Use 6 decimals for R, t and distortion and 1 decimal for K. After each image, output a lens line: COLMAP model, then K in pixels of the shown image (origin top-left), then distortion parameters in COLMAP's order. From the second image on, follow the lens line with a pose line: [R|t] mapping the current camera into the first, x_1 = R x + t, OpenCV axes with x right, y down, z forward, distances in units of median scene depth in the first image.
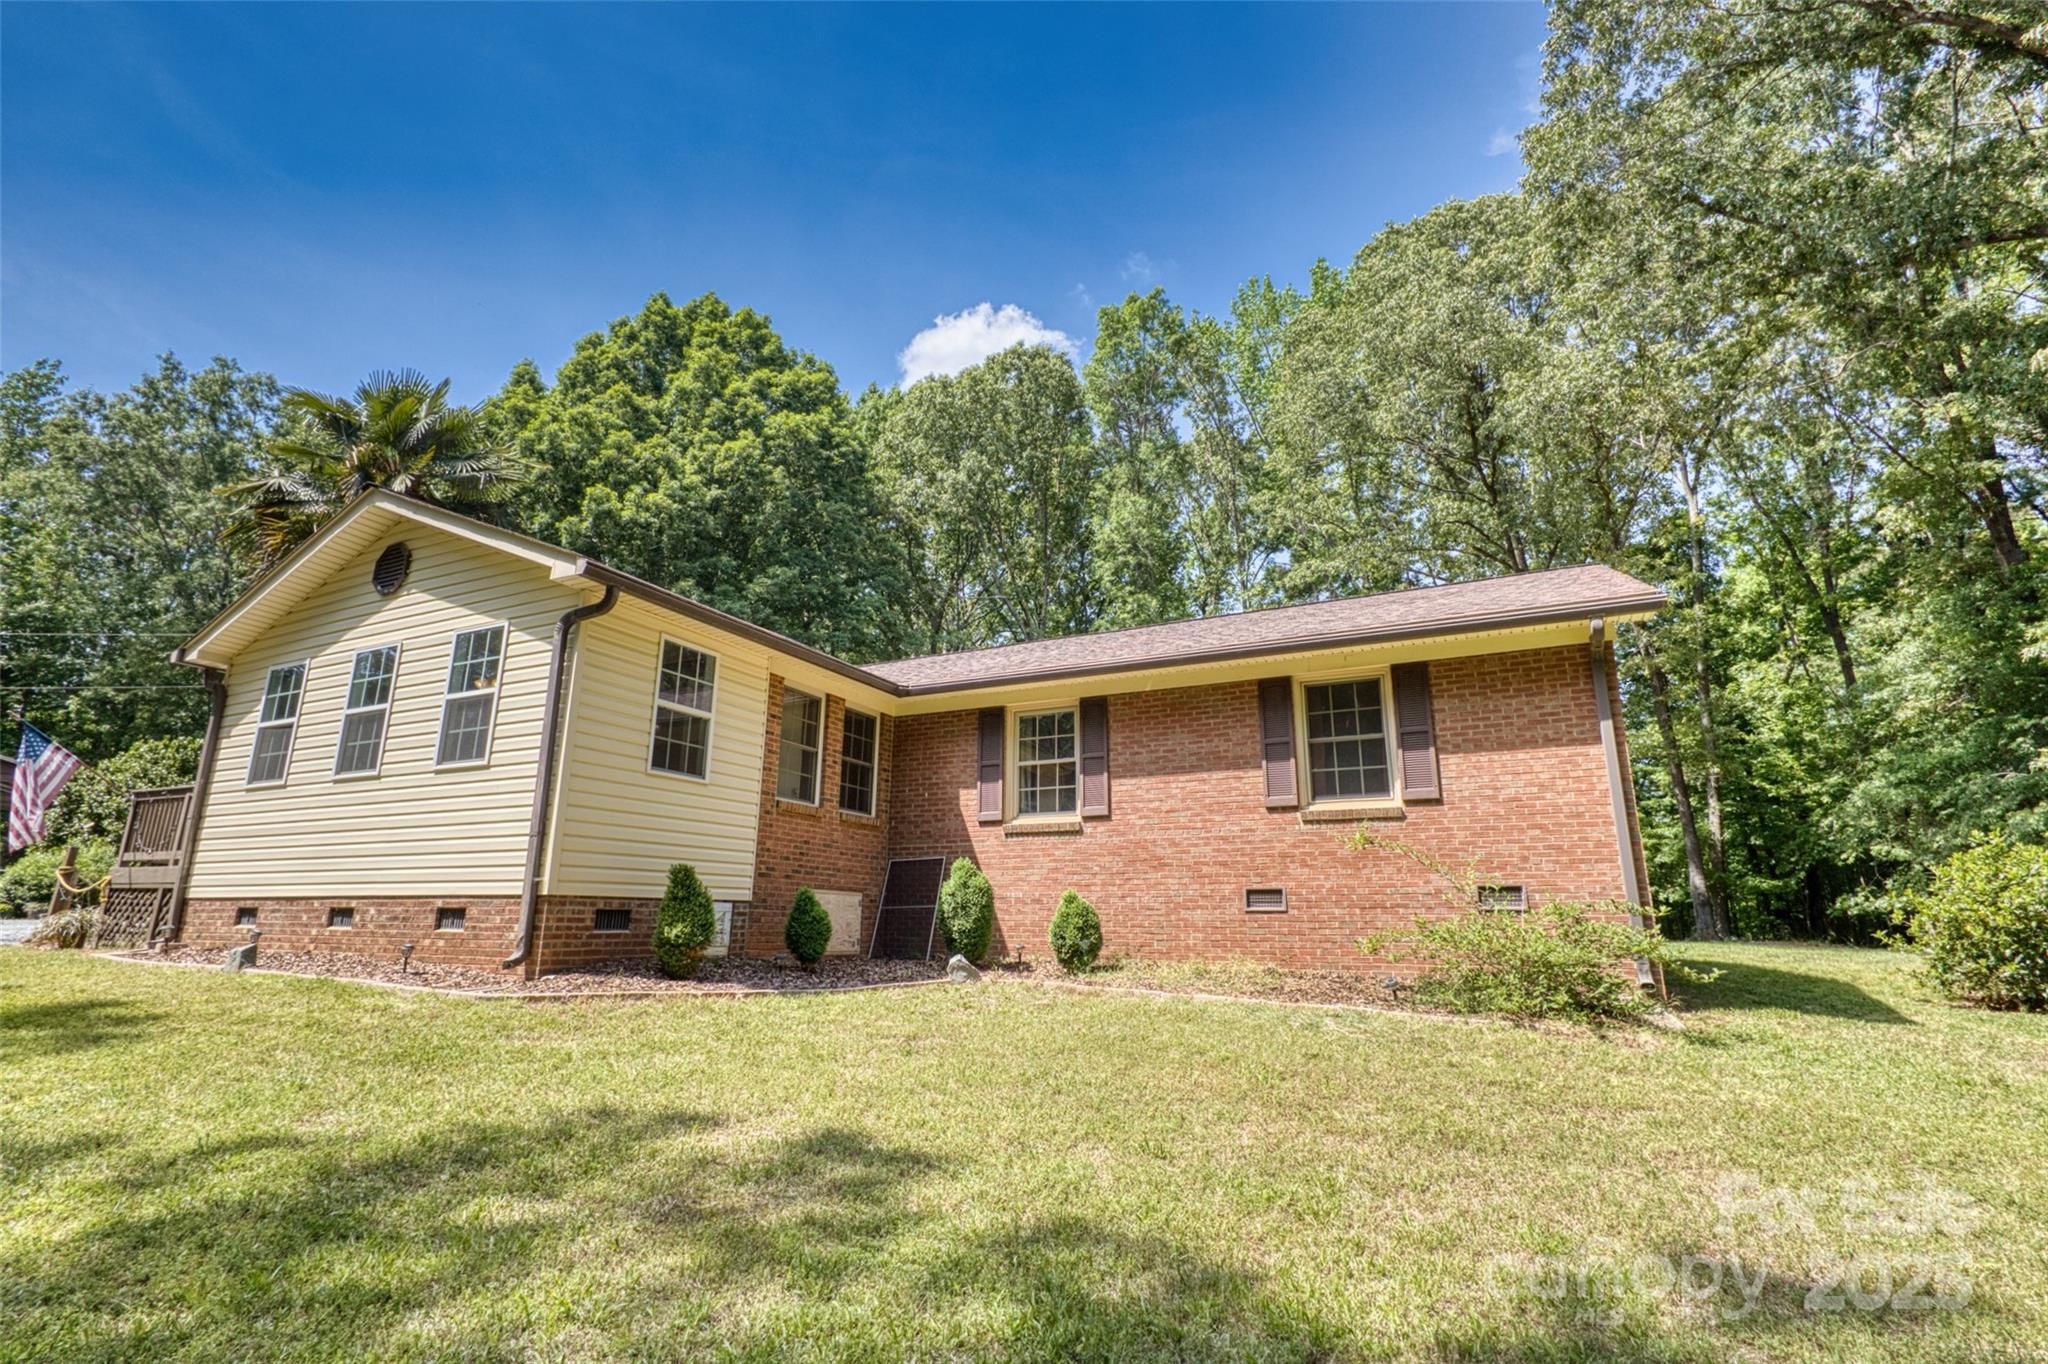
lens RADIAL K [[976.0, 0, 1024.0], [0, 976.0, 682.0], [0, 0, 1]] dist [-0.000881, -0.000071]
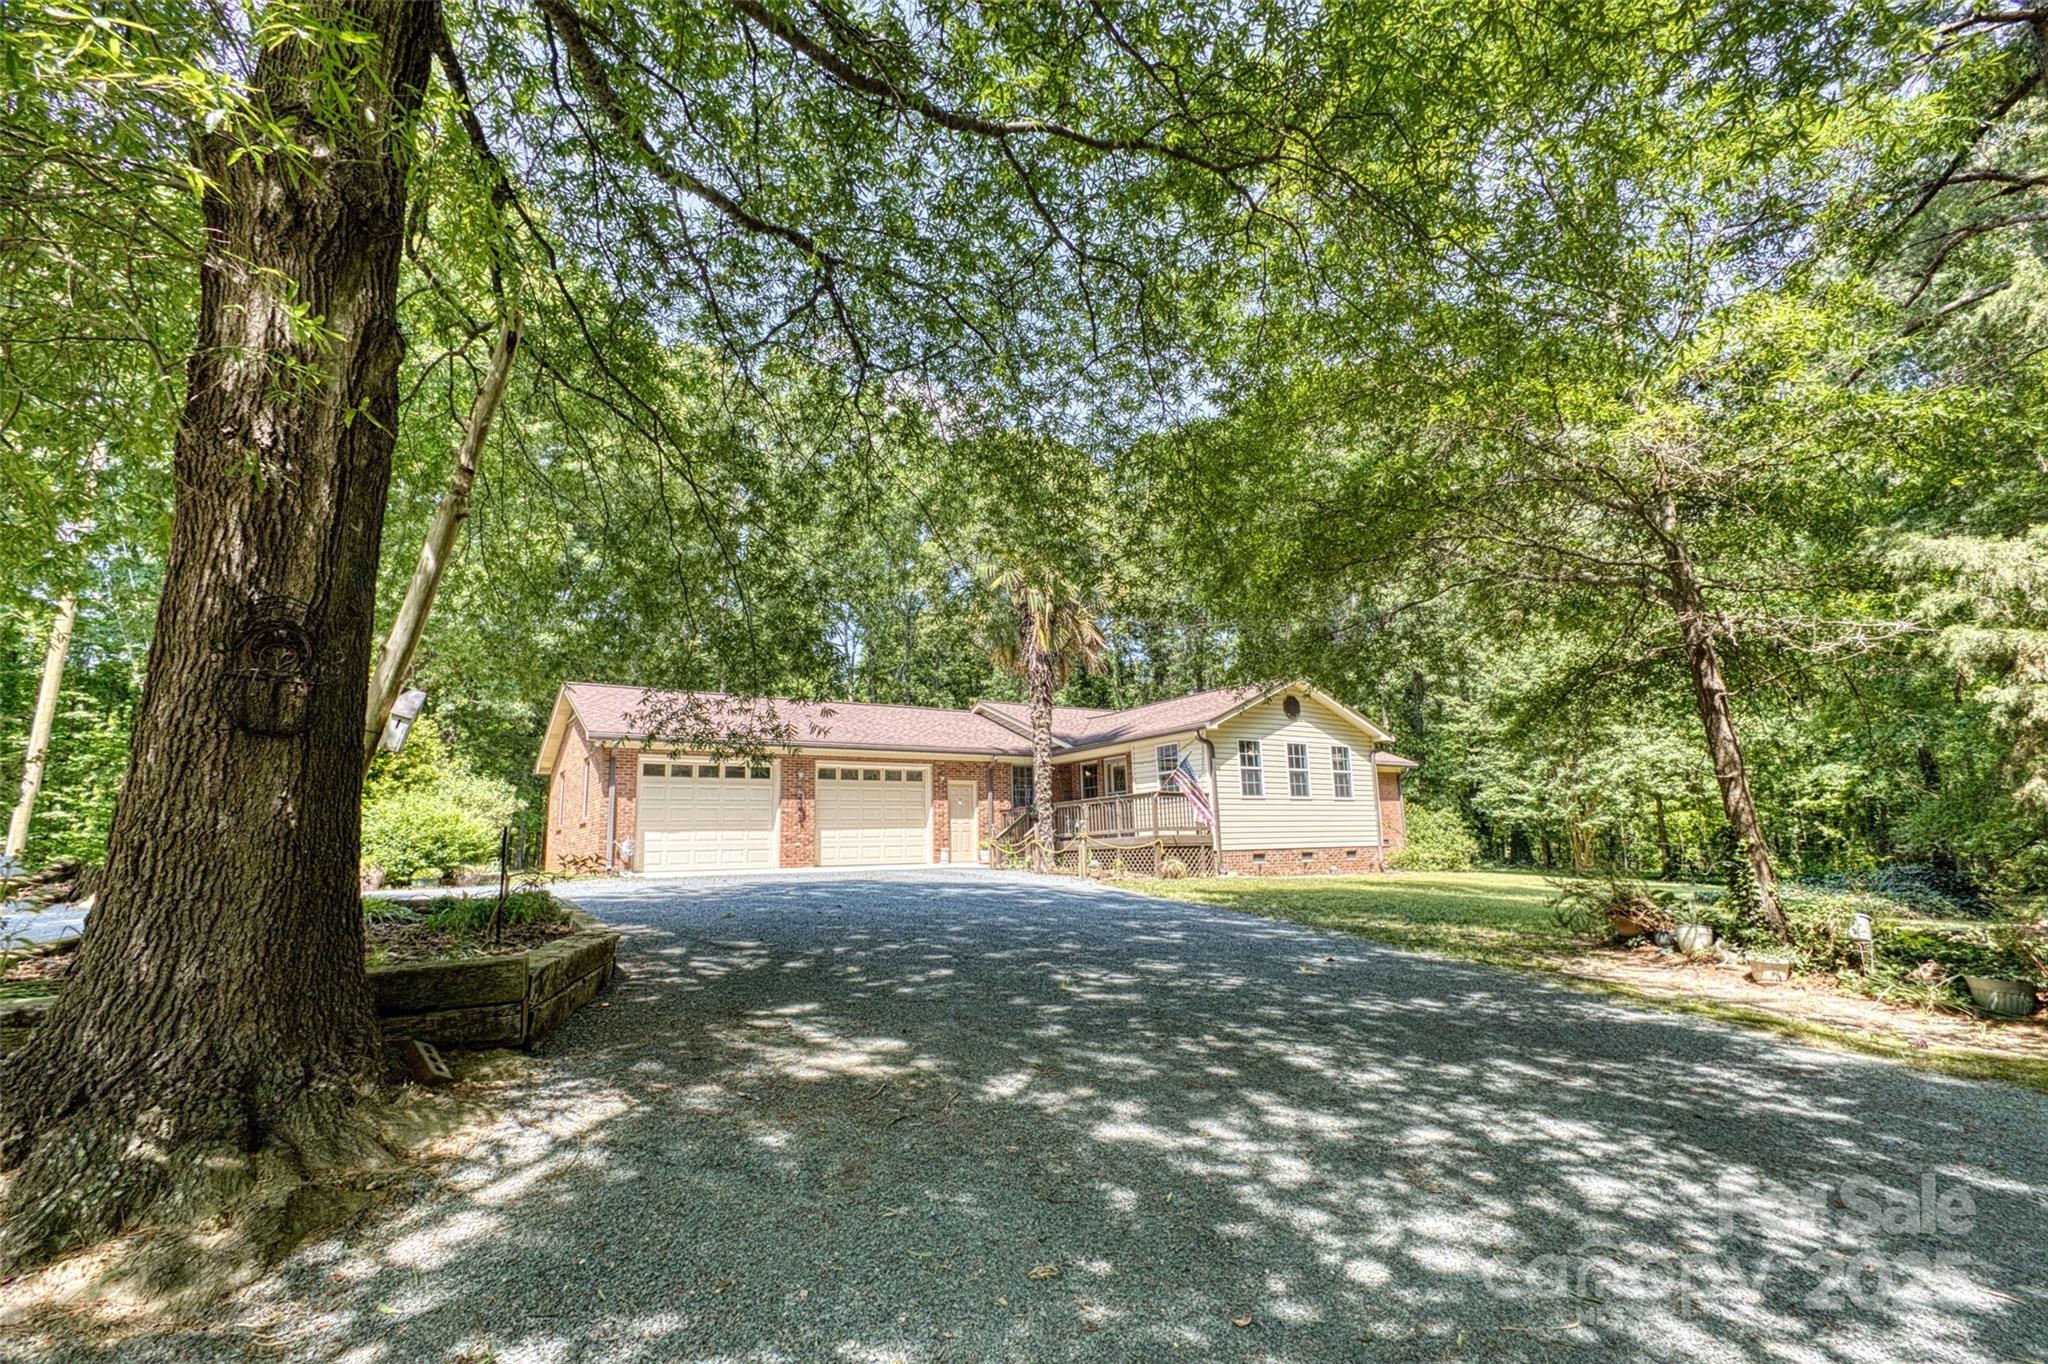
lens RADIAL K [[976.0, 0, 1024.0], [0, 976.0, 682.0], [0, 0, 1]] dist [-0.000881, -0.000071]
pose [[0.482541, 0.133064, 0.865707, -3.011881], [-0.184027, 0.981733, -0.048322, 0.055132], [-0.856323, -0.135996, 0.498213, 0.409235]]
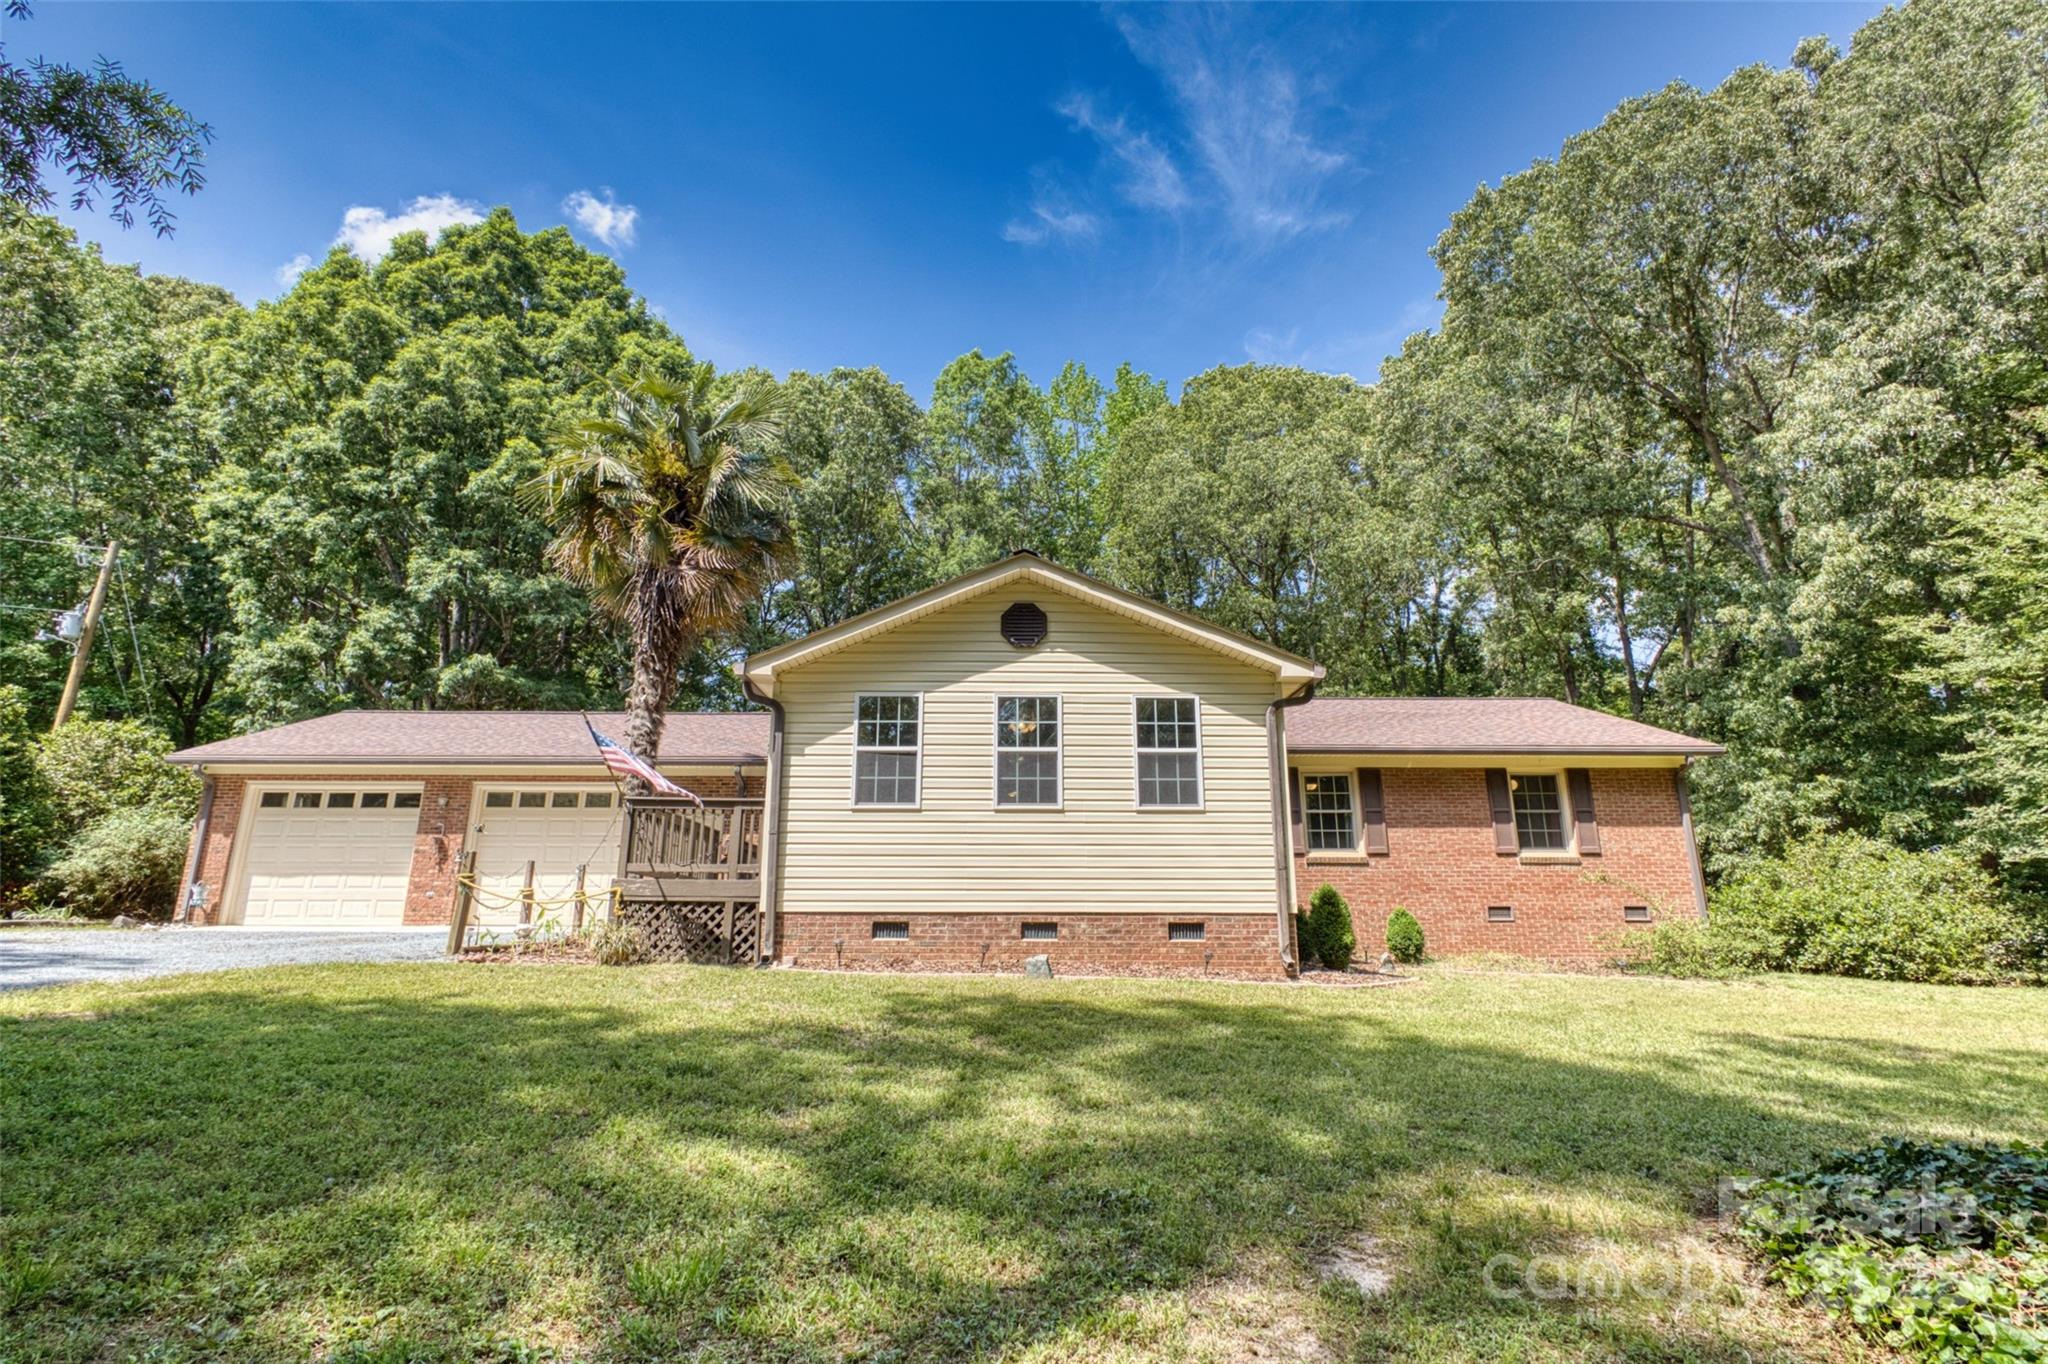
lens RADIAL K [[976.0, 0, 1024.0], [0, 976.0, 682.0], [0, 0, 1]] dist [-0.000881, -0.000071]
pose [[0.884713, 0.107252, 0.453629, -1.185344], [-0.107845, 0.993862, -0.024649, -0.021972], [-0.453488, -0.027114, 0.890850, -0.022546]]
